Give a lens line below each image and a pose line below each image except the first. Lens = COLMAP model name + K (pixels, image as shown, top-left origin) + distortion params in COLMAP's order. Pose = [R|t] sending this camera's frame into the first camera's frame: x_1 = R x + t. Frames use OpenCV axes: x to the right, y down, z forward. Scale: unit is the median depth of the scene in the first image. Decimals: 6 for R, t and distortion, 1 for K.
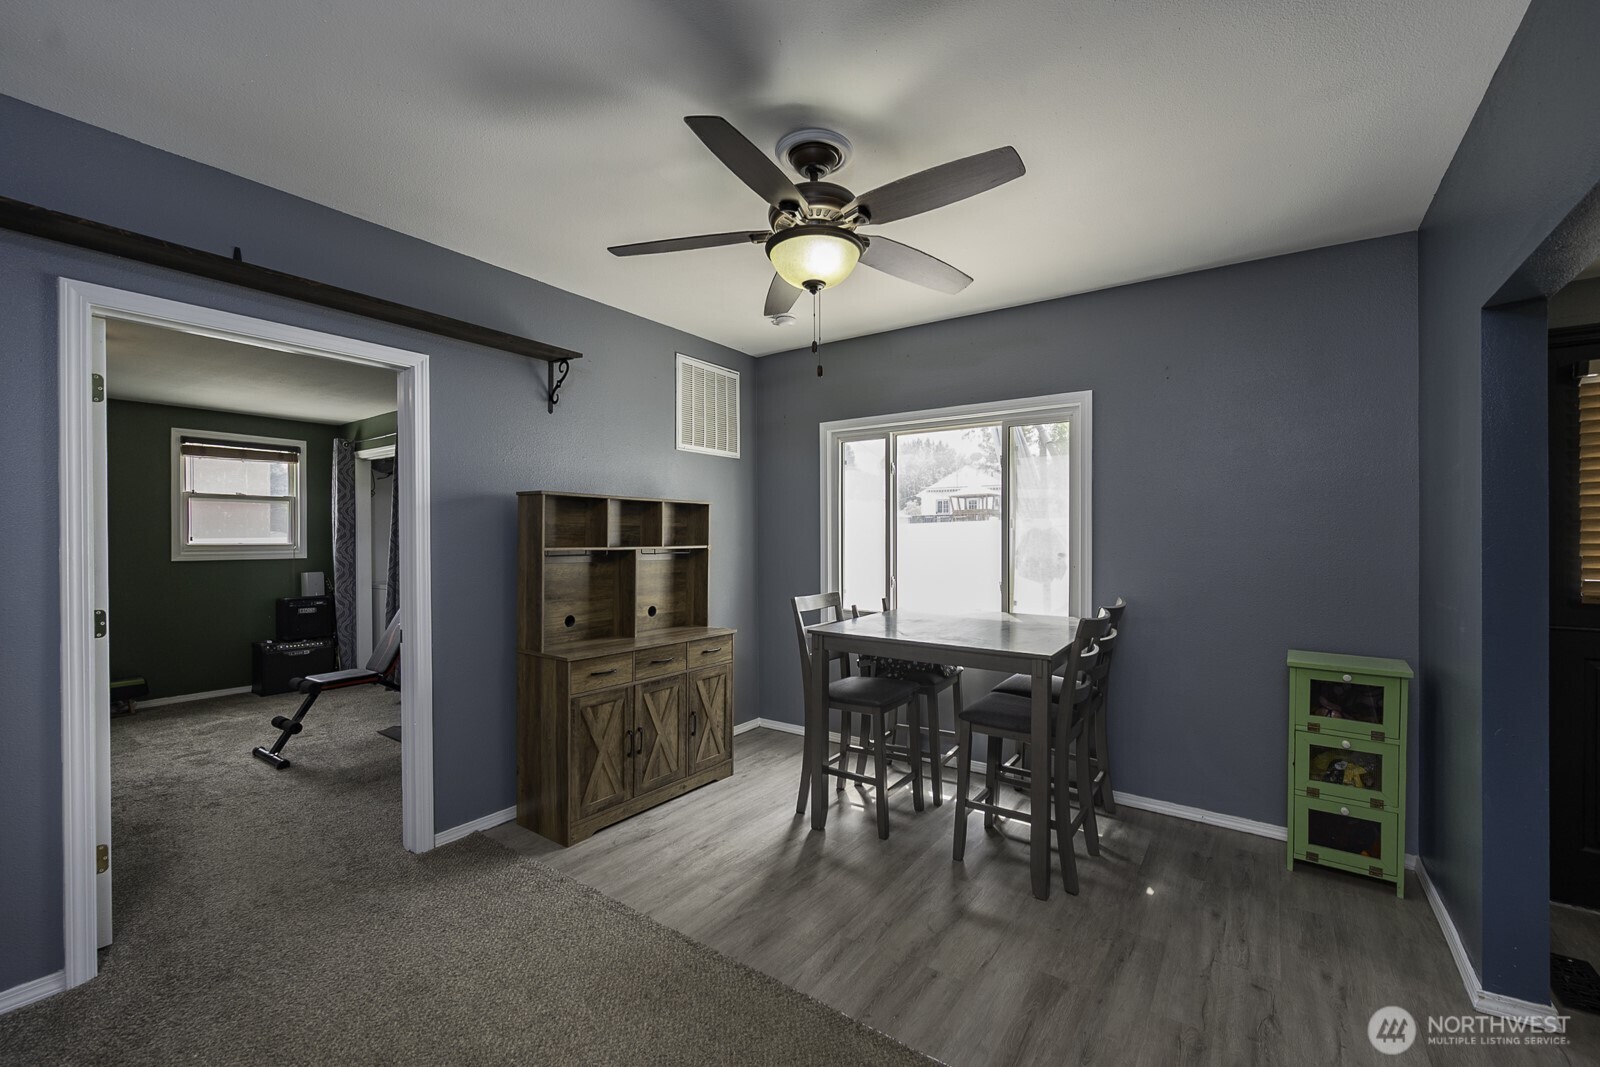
lens RADIAL K [[656.4, 0, 794.0], [0, 656.4, 535.9], [0, 0, 1]] dist [-0.000532, -0.000109]
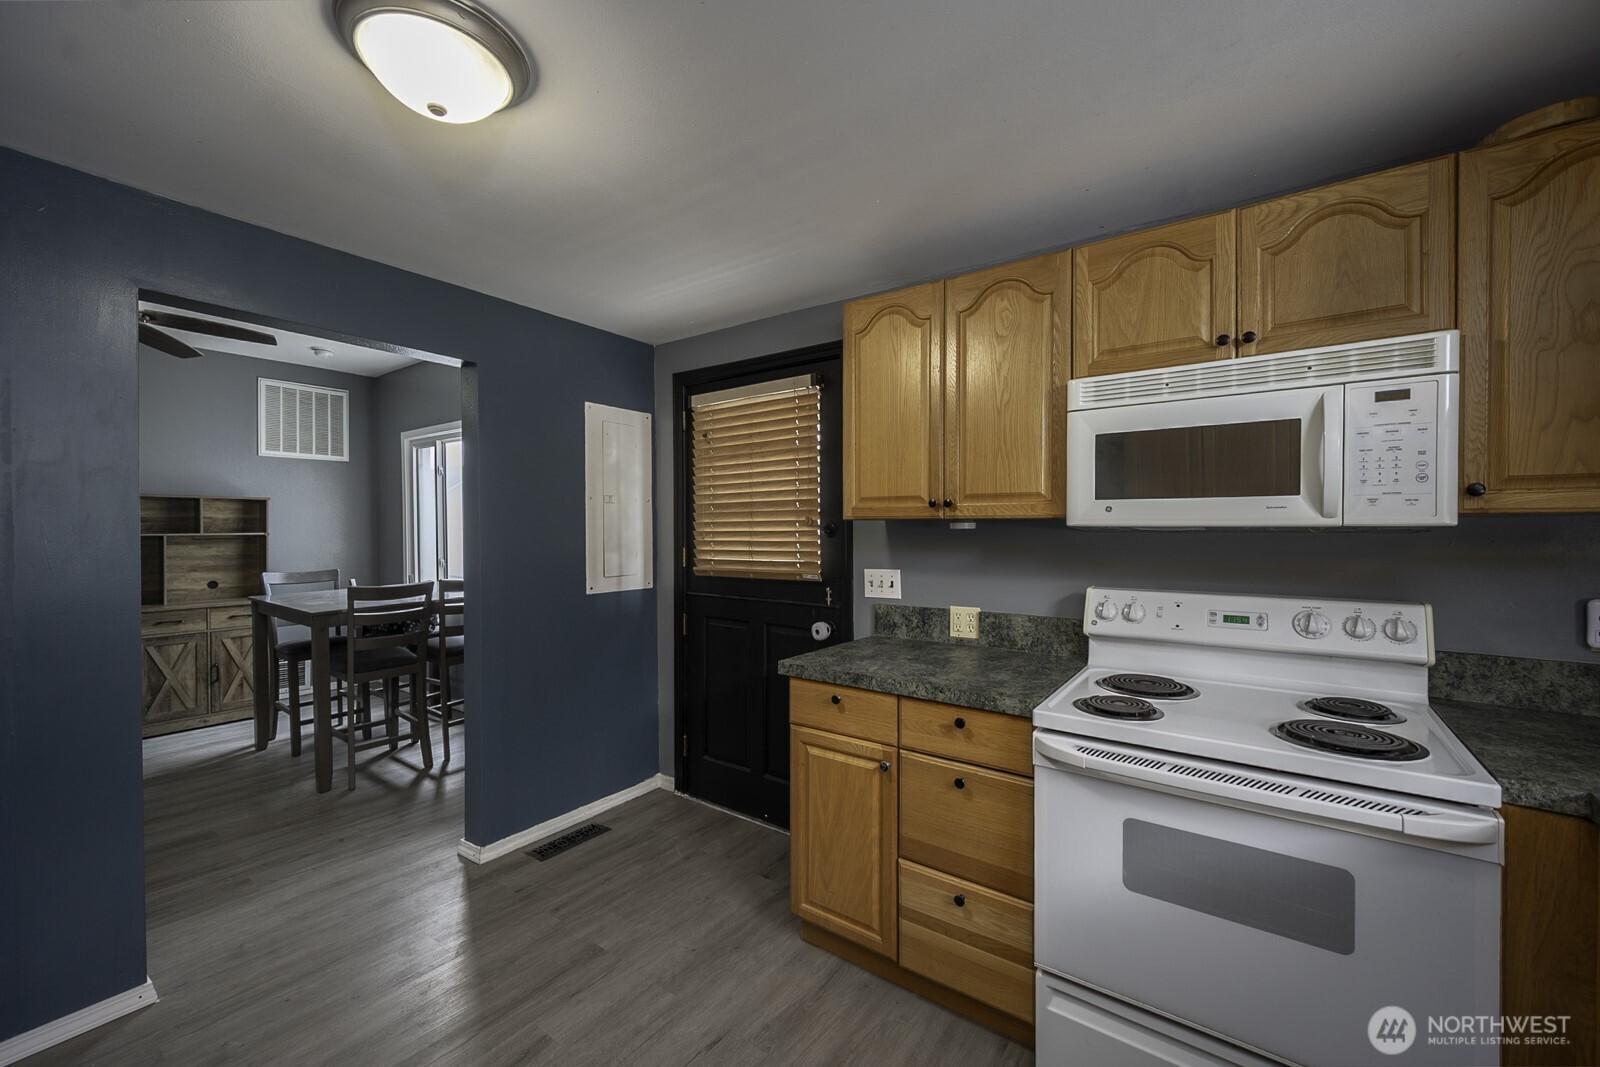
lens RADIAL K [[626.8, 0, 802.8], [0, 626.8, 530.9], [0, 0, 1]] dist [0.000262, -0.000003]
pose [[0.999993, 0.002336, -0.003083, 1.038674], [-0.002301, 0.999936, 0.011111, -0.005026], [0.003109, -0.011104, 0.999934, -0.223016]]
